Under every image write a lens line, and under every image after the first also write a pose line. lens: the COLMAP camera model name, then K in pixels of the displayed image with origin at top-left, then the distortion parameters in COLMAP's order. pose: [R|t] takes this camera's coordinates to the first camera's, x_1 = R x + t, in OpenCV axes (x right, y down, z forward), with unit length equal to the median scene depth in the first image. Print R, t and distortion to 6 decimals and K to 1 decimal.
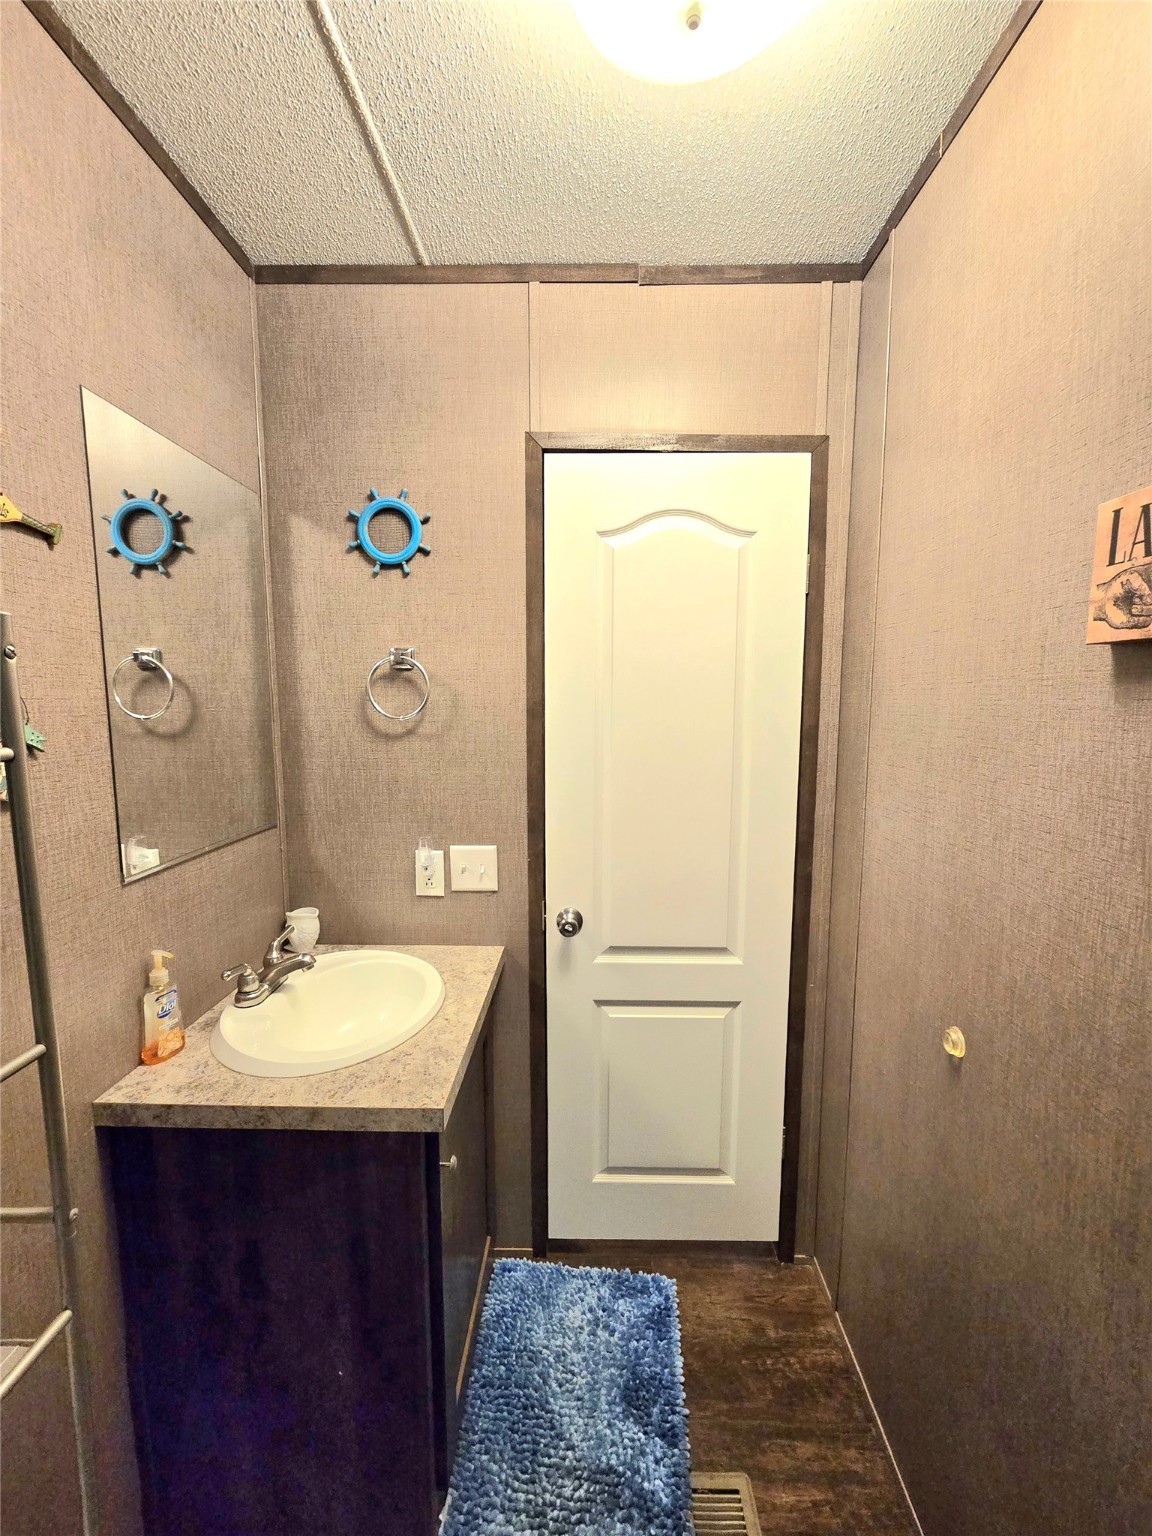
lens RADIAL K [[642.5, 0, 580.2], [0, 642.5, 775.1], [0, 0, 1]] dist [-0.004197, 0.001320]
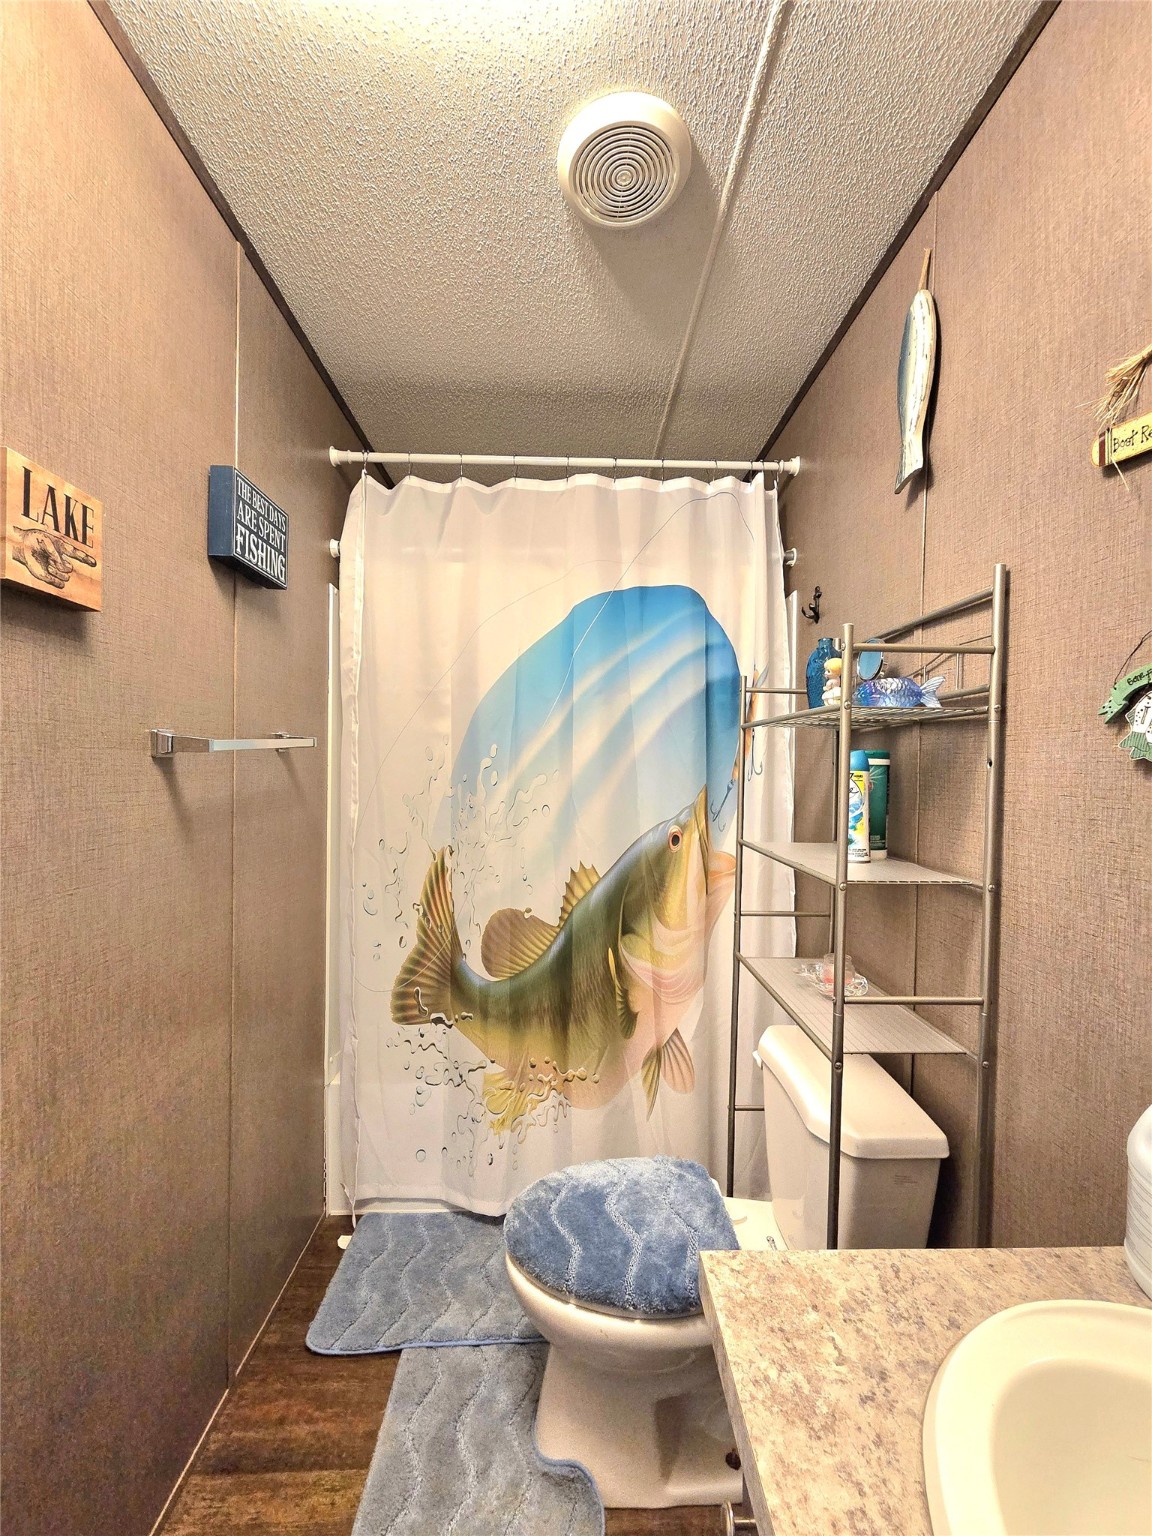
lens RADIAL K [[642.5, 0, 578.8], [0, 642.5, 772.7], [0, 0, 1]] dist [-0.004197, 0.001320]
pose [[-0.999088, -0.011934, -0.040985, -0.088056], [-0.016879, 0.992322, 0.122520, -0.040103], [0.039208, 0.123100, -0.991619, 2.222719]]
